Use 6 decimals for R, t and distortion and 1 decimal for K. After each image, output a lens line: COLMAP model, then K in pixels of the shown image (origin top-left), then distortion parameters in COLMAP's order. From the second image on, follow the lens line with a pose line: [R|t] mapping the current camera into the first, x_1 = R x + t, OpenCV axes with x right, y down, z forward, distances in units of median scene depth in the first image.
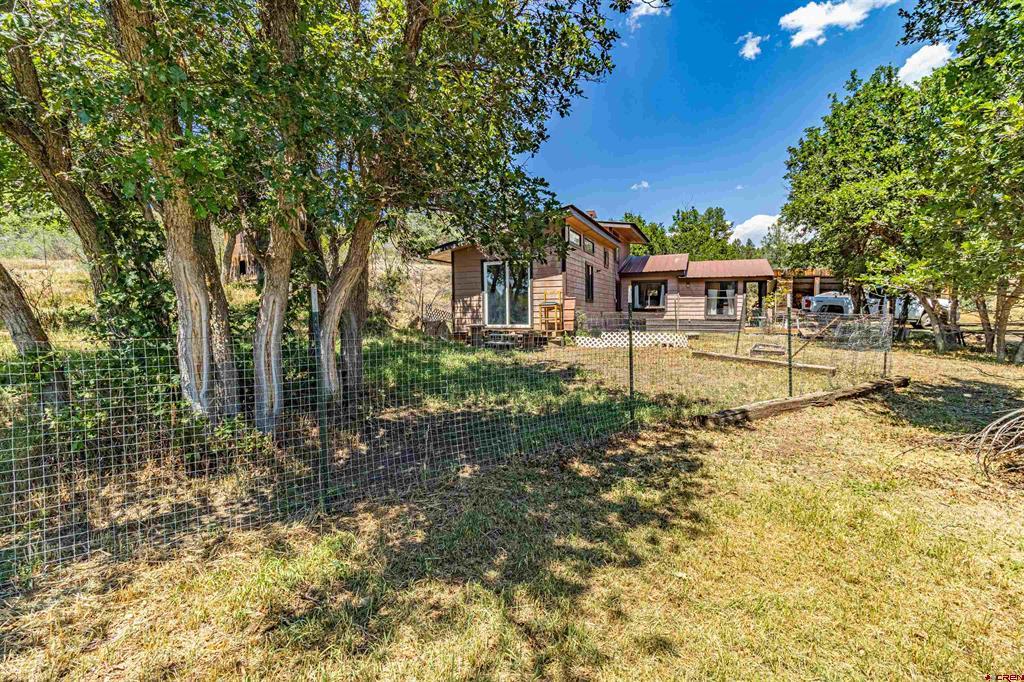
lens RADIAL K [[473.8, 0, 515.4], [0, 473.8, 336.4], [0, 0, 1]] dist [0.003452, -0.000329]
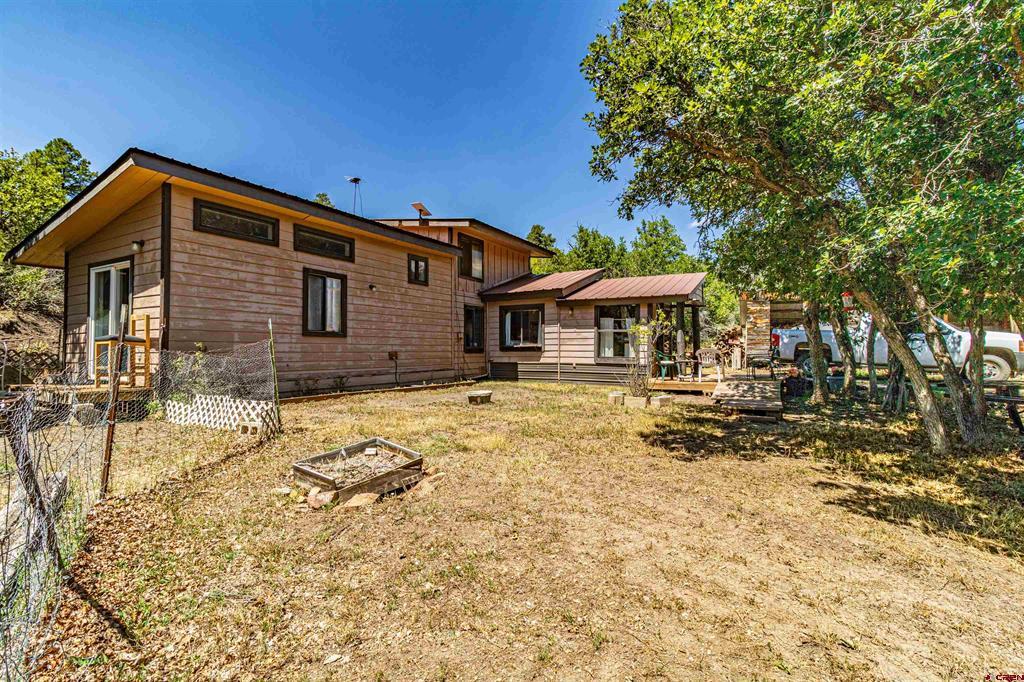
lens RADIAL K [[473.8, 0, 515.4], [0, 473.8, 336.4], [0, 0, 1]] dist [0.003452, -0.000329]
pose [[0.992711, 0.003216, -0.120474, 0.366136], [-0.012210, 0.997184, -0.073995, -0.023932], [0.119897, 0.074927, 0.989955, 0.340477]]
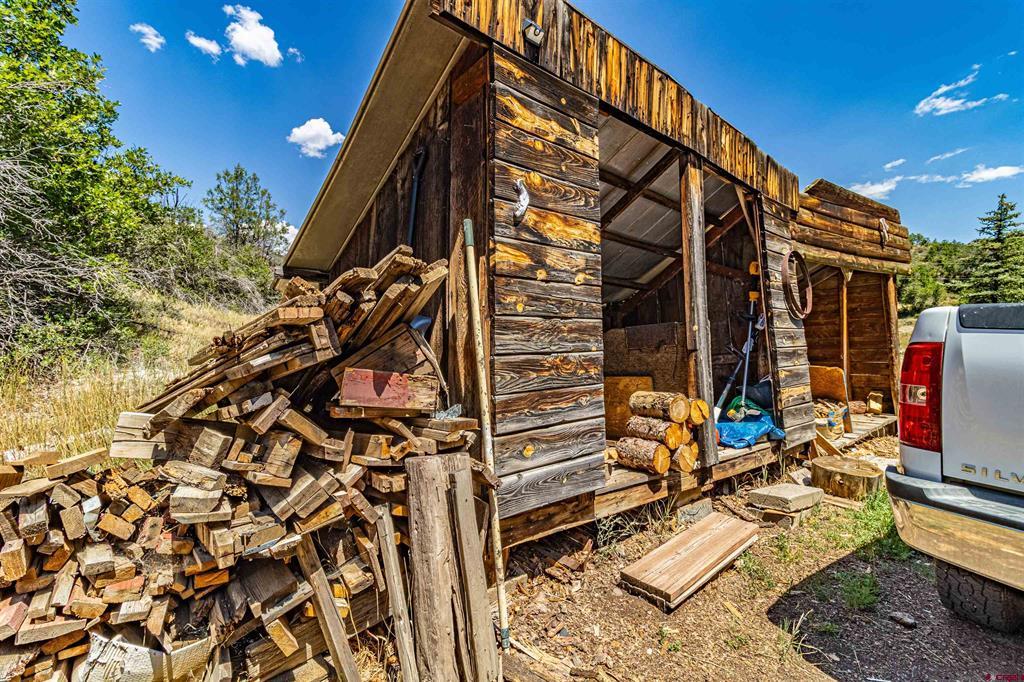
lens RADIAL K [[473.8, 0, 515.4], [0, 473.8, 336.4], [0, 0, 1]] dist [0.003452, -0.000329]
pose [[0.422666, 0.002100, 0.906283, 0.579494], [0.053061, 0.998225, -0.027059, -0.087898], [-0.904731, 0.059525, 0.421804, 1.161587]]
